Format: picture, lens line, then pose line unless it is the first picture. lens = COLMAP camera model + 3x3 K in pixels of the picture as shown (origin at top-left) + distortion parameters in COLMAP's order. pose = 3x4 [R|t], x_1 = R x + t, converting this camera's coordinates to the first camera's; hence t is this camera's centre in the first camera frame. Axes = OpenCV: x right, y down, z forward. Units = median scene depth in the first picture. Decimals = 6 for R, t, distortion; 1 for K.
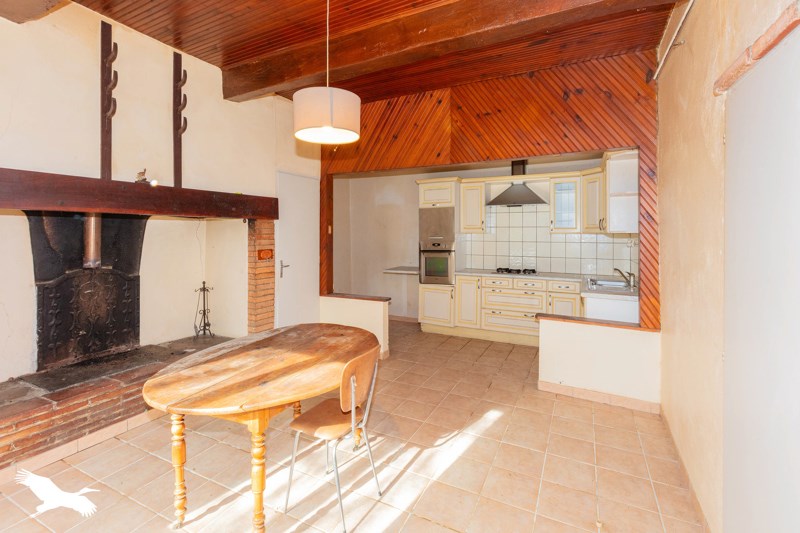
lens RADIAL K [[372.6, 0, 399.4], [0, 372.6, 234.7], [0, 0, 1]] dist [-0.000402, -0.000394]
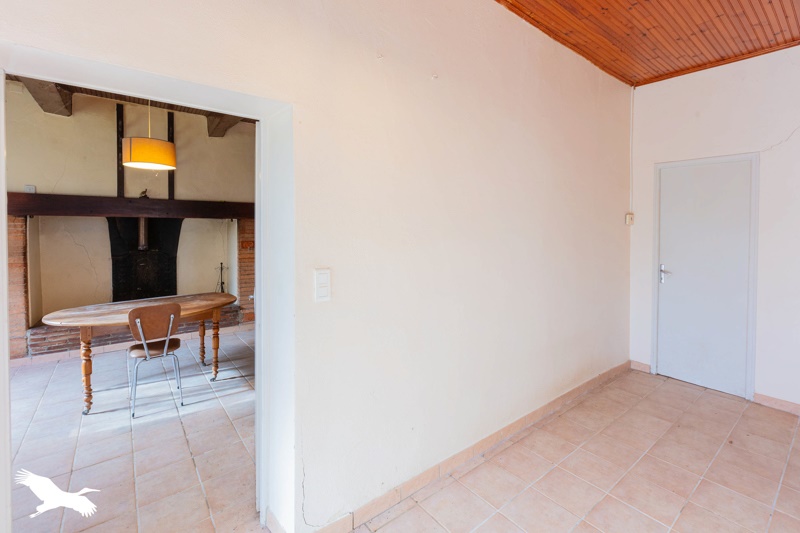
lens RADIAL K [[353.5, 0, 399.8], [0, 353.5, 237.9], [0, 0, 1]] dist [0.000369, 0.000100]
pose [[0.900584, 0.004785, -0.434655, 0.882386], [-0.000936, 0.999958, 0.009068, 0.019561], [0.434680, -0.007760, 0.900551, 0.085014]]
